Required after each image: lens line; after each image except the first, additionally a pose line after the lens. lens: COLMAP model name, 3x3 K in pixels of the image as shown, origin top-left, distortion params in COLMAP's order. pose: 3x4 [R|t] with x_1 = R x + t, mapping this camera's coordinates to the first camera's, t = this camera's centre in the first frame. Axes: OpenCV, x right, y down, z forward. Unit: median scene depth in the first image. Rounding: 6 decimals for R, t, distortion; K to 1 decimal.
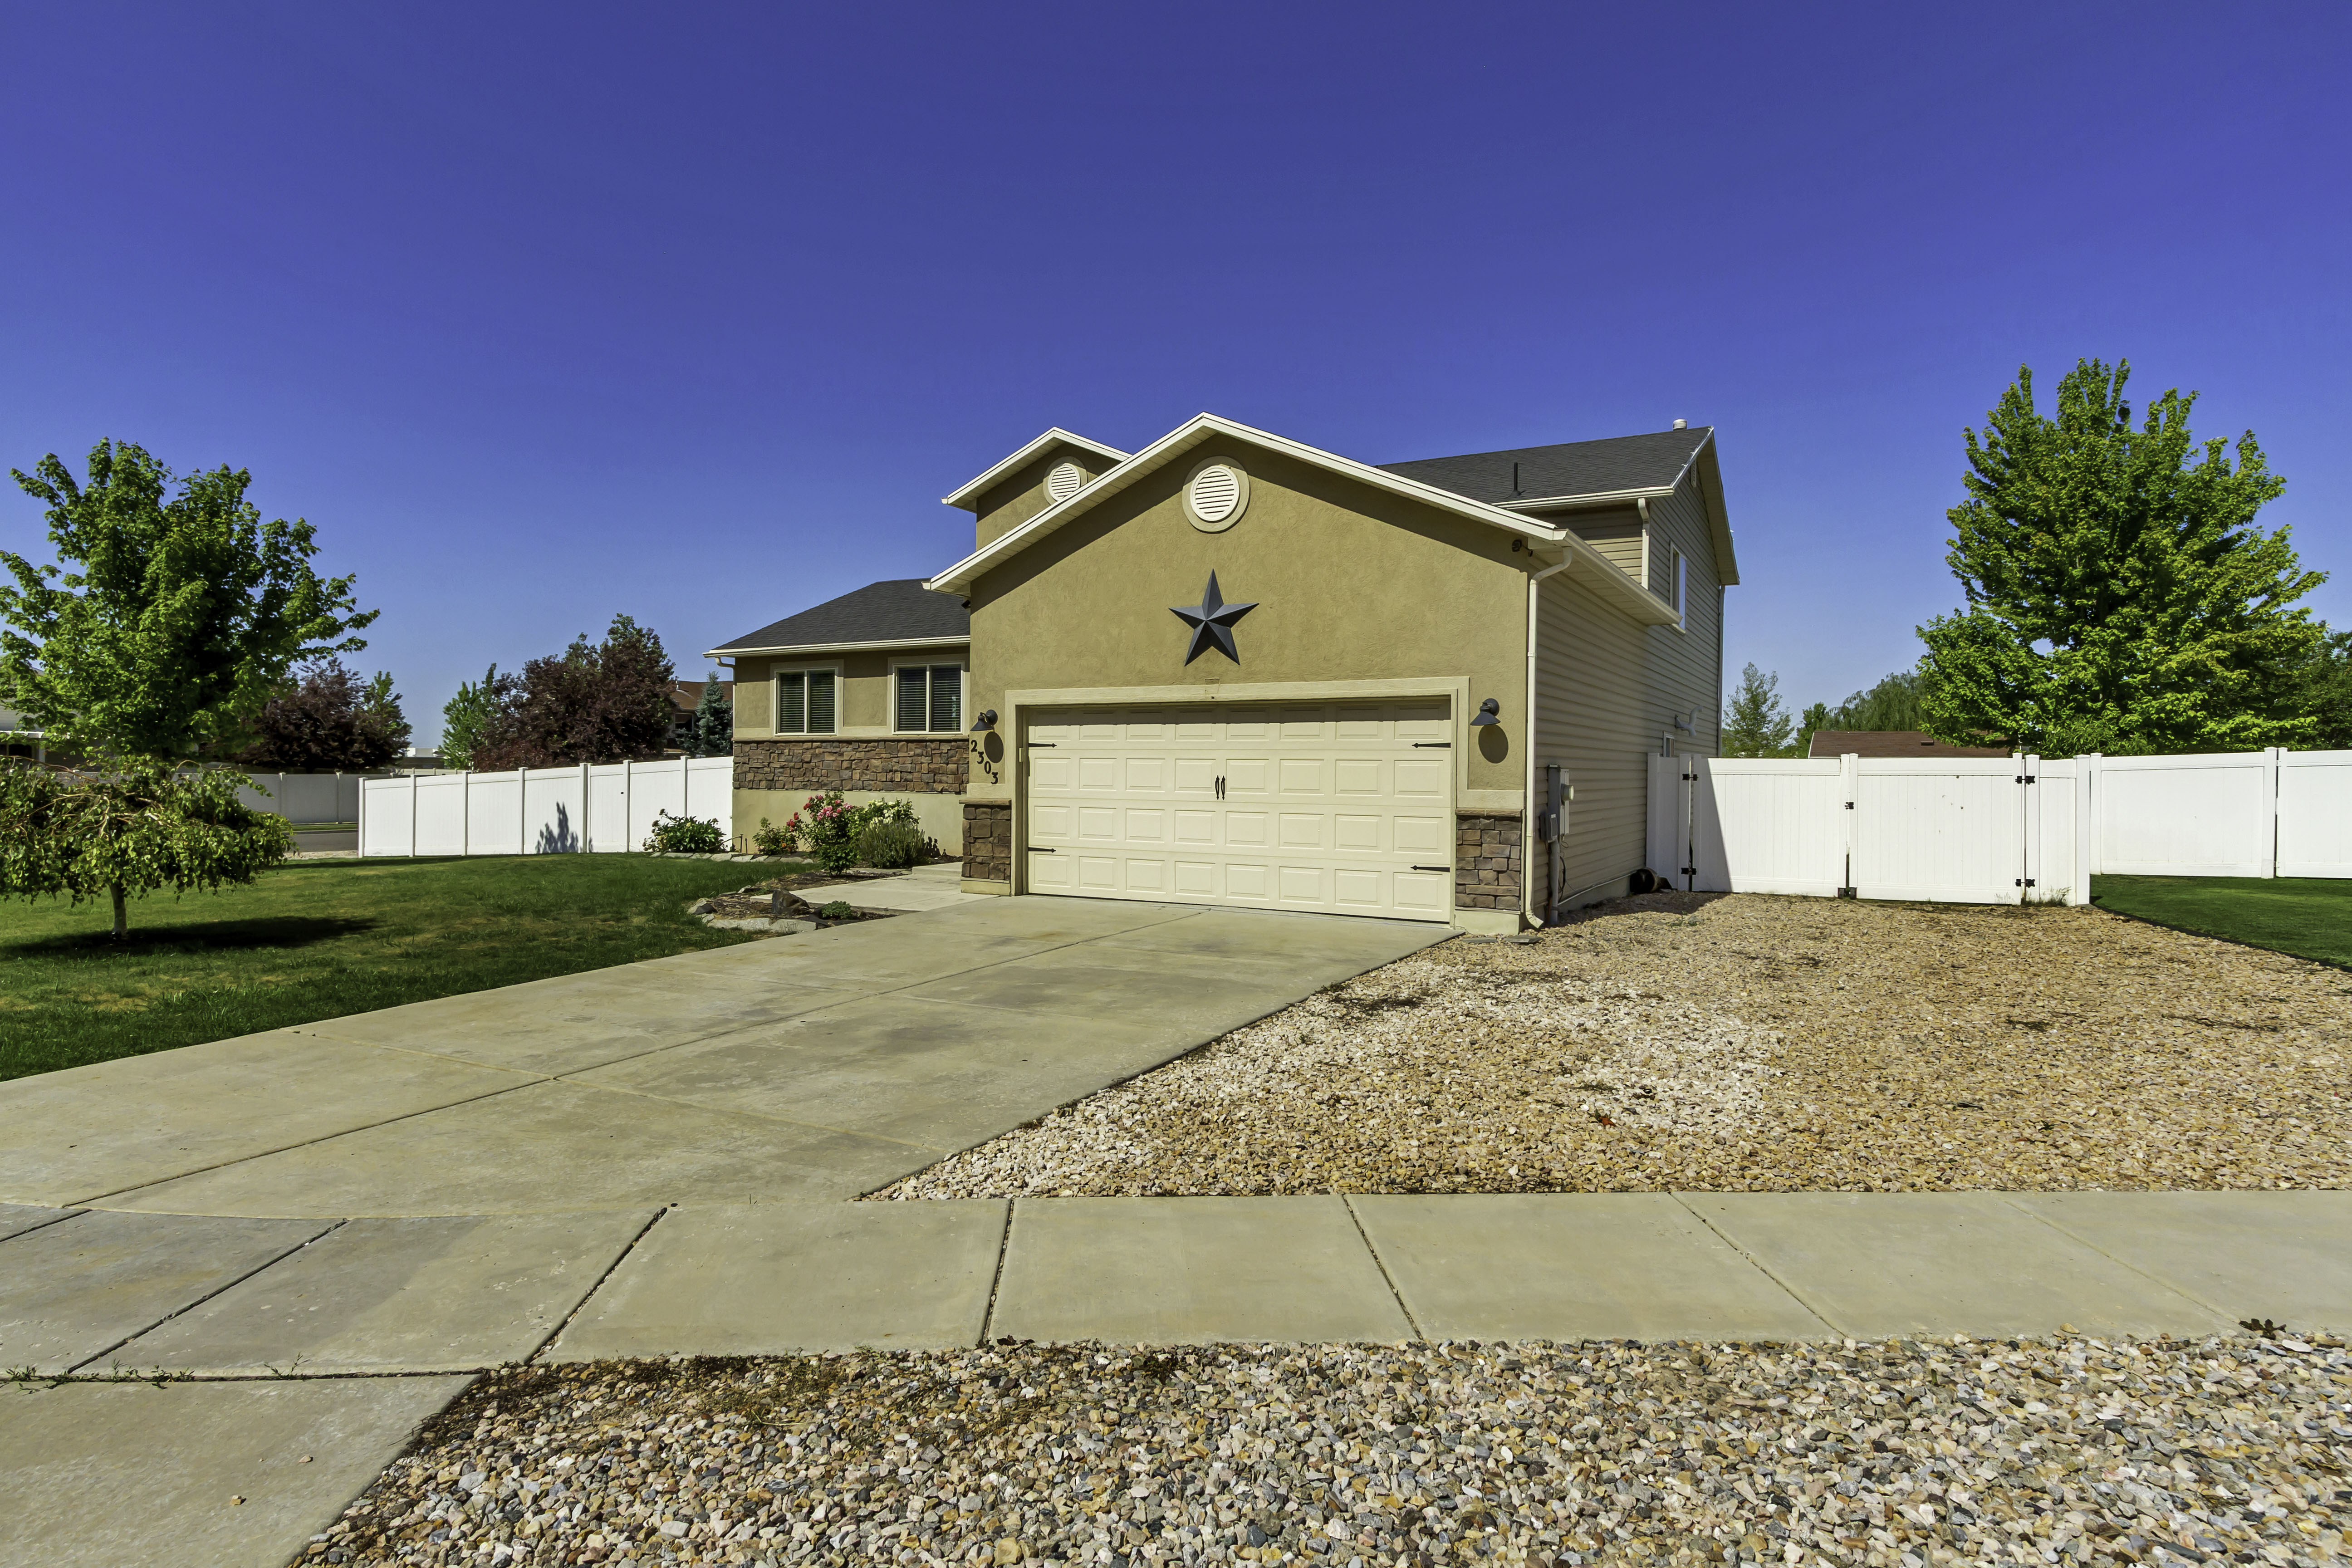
lens RADIAL K [[1286.8, 0, 1171.7], [0, 1286.8, 788.7], [0, 0, 1]] dist [0.002607, 0.000195]
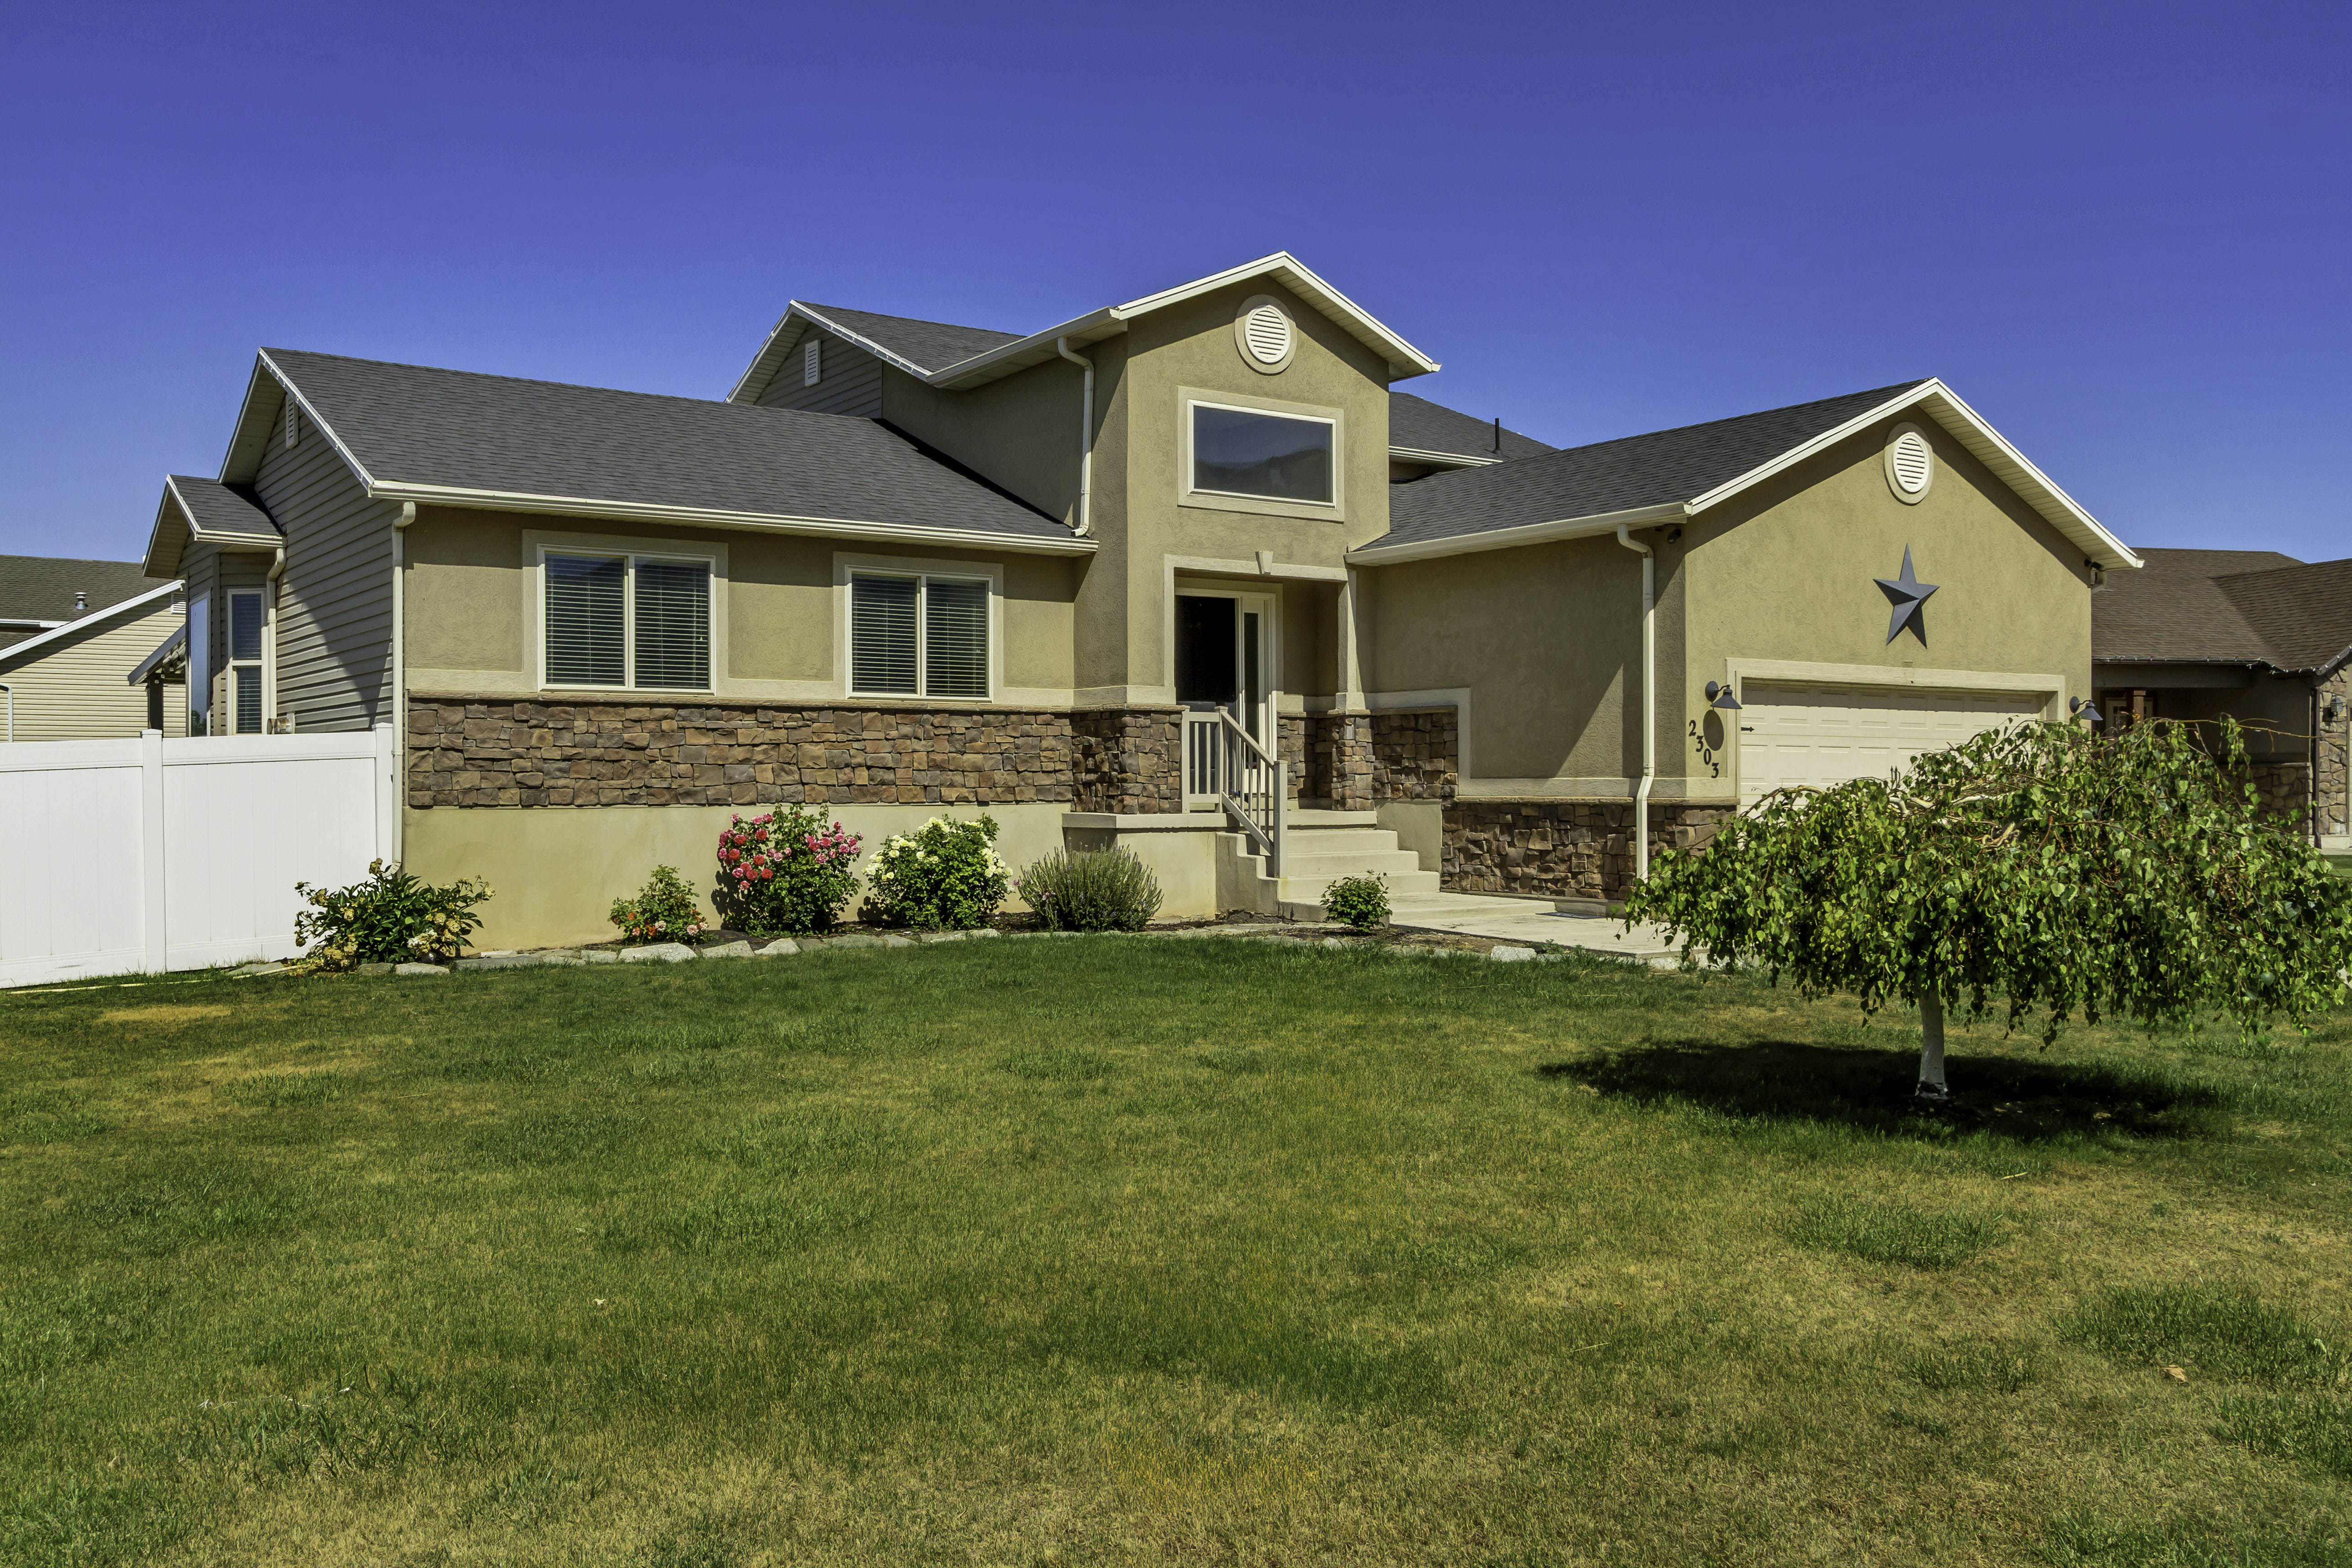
lens RADIAL K [[1969.3, 0, 1175.6], [0, 1969.3, 783.2], [0, 0, 1]] dist [0.019887, -0.004511]
pose [[0.429737, -0.008122, 0.902917, -1.338828], [0.017310, 0.999850, 0.000755, -0.007090], [-0.902788, 0.015305, 0.429813, 0.784808]]
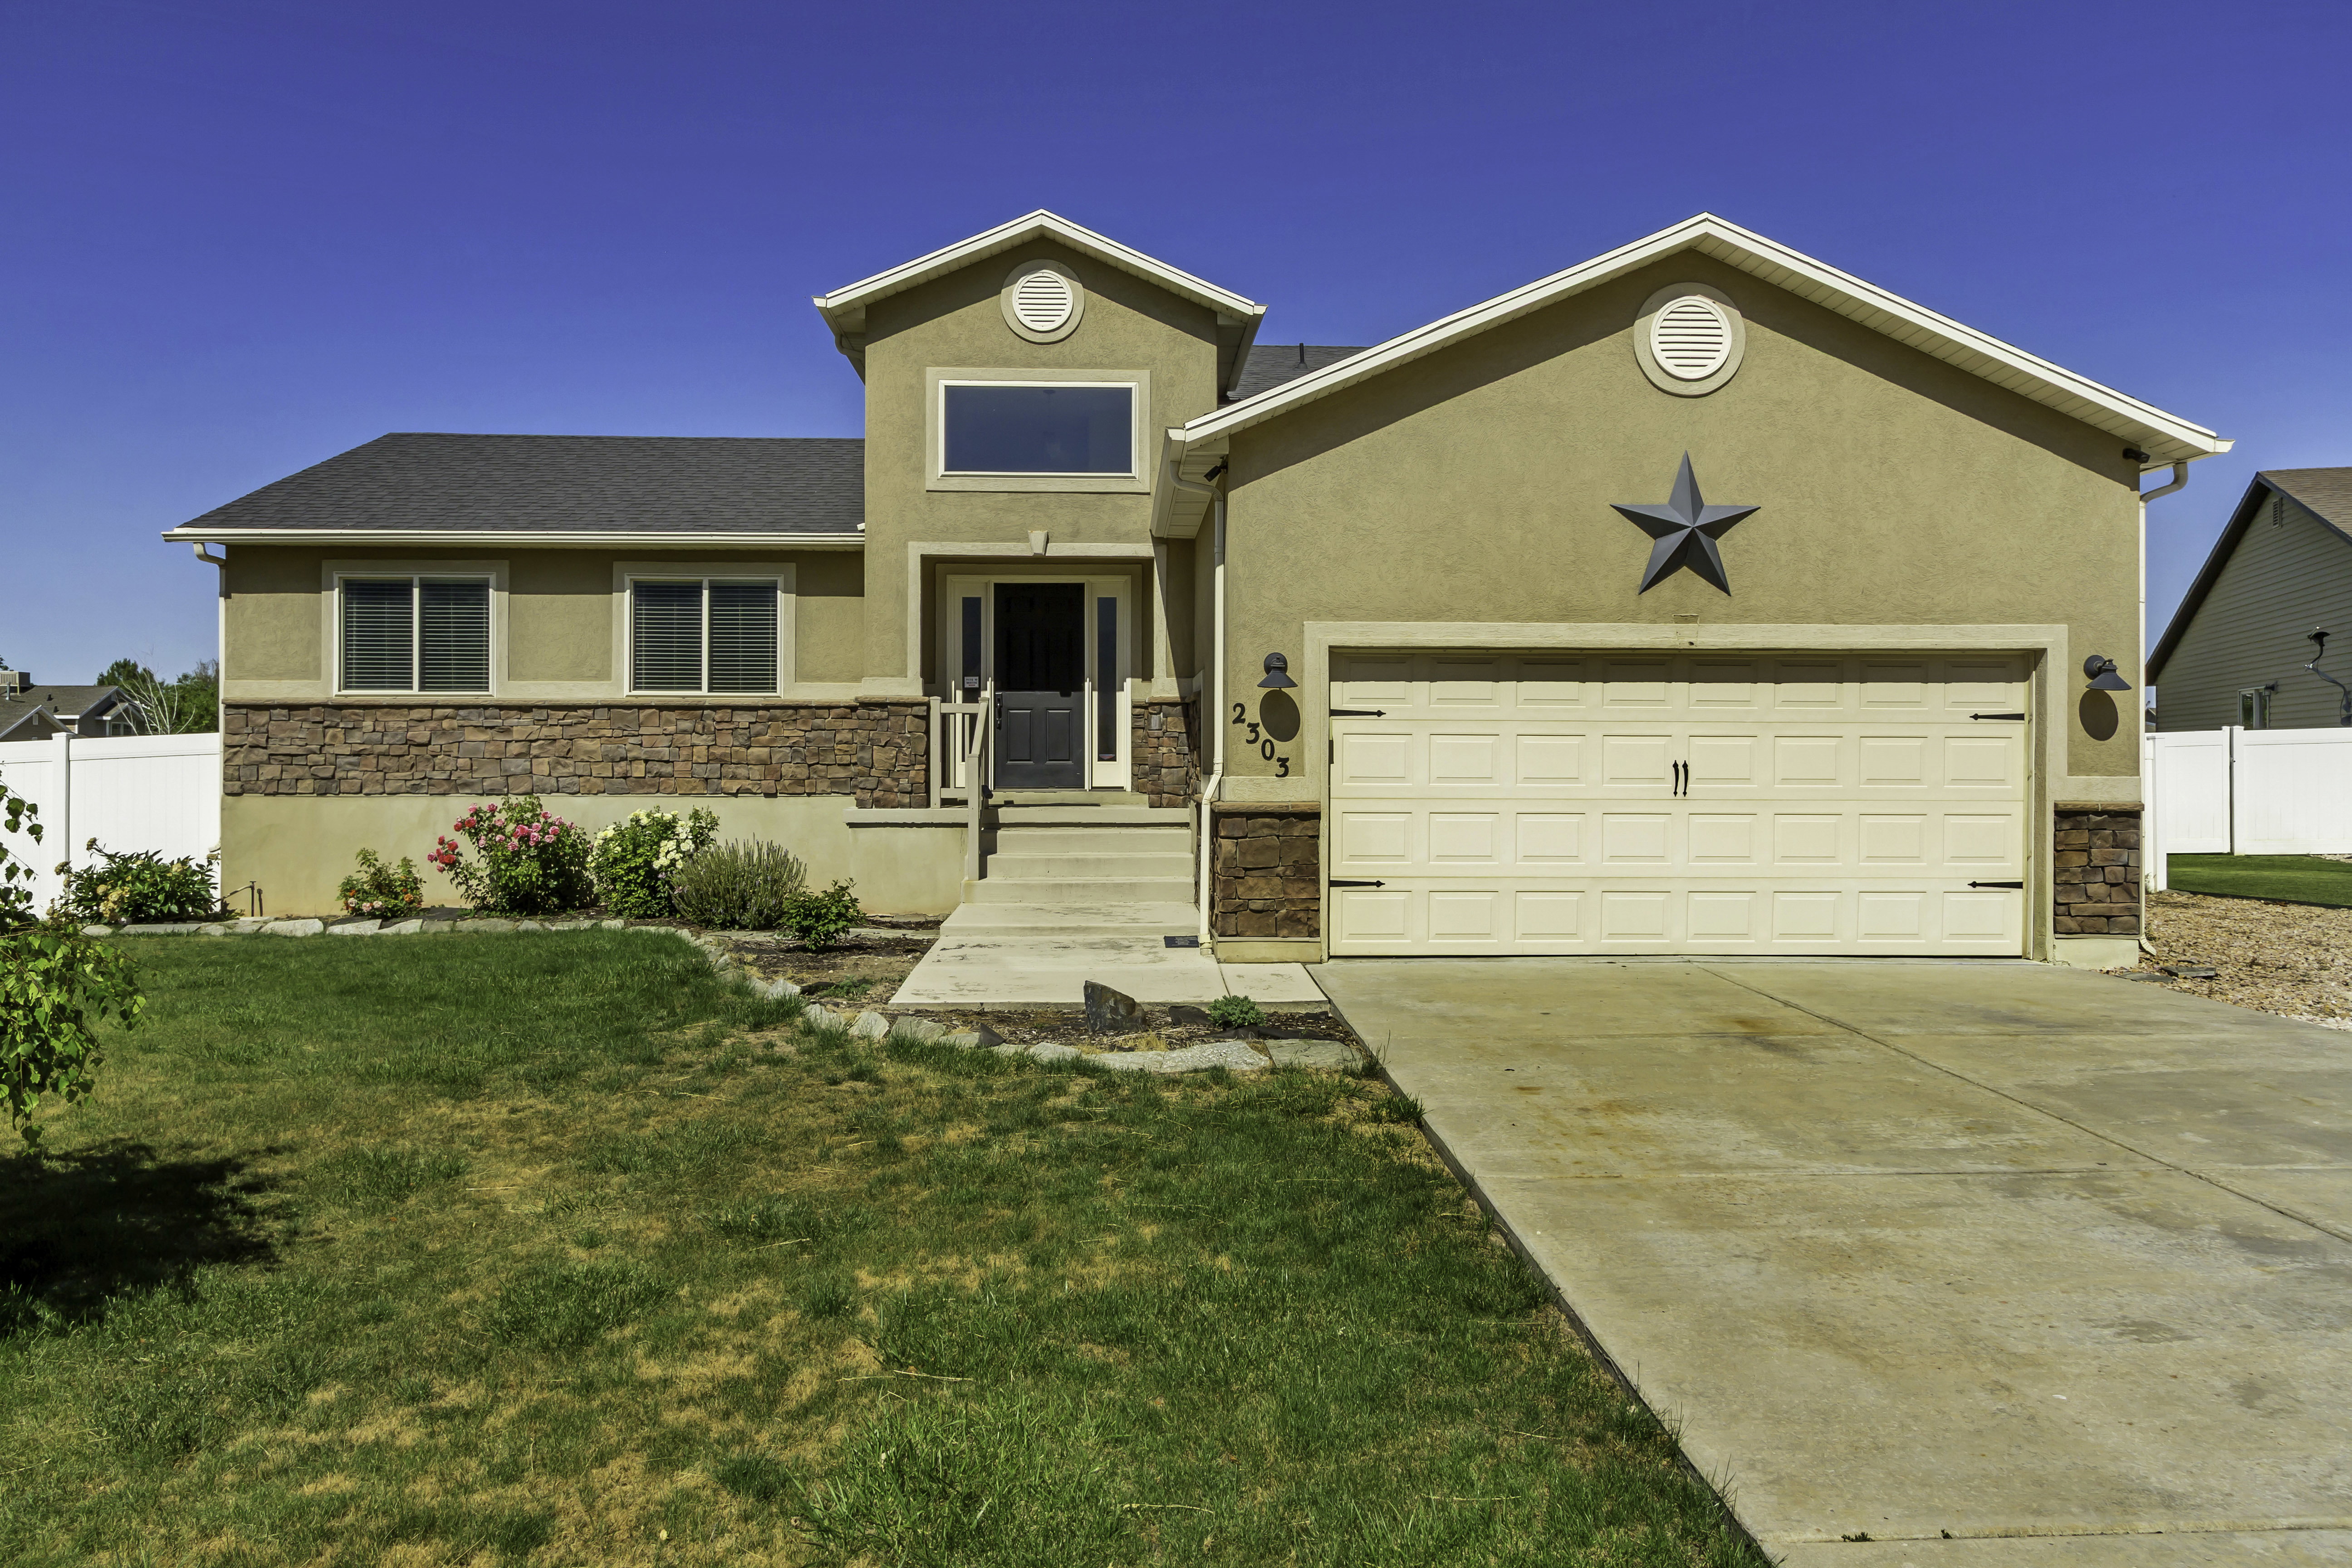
lens RADIAL K [[1567.2, 0, 1181.3], [0, 1567.2, 765.0], [0, 0, 1]] dist [0.006002, 0.000142]
pose [[0.849396, -0.007050, 0.527709, -0.561644], [0.012462, 0.999900, -0.006701, -0.004981], [-0.527609, 0.012268, 0.849399, 0.406469]]
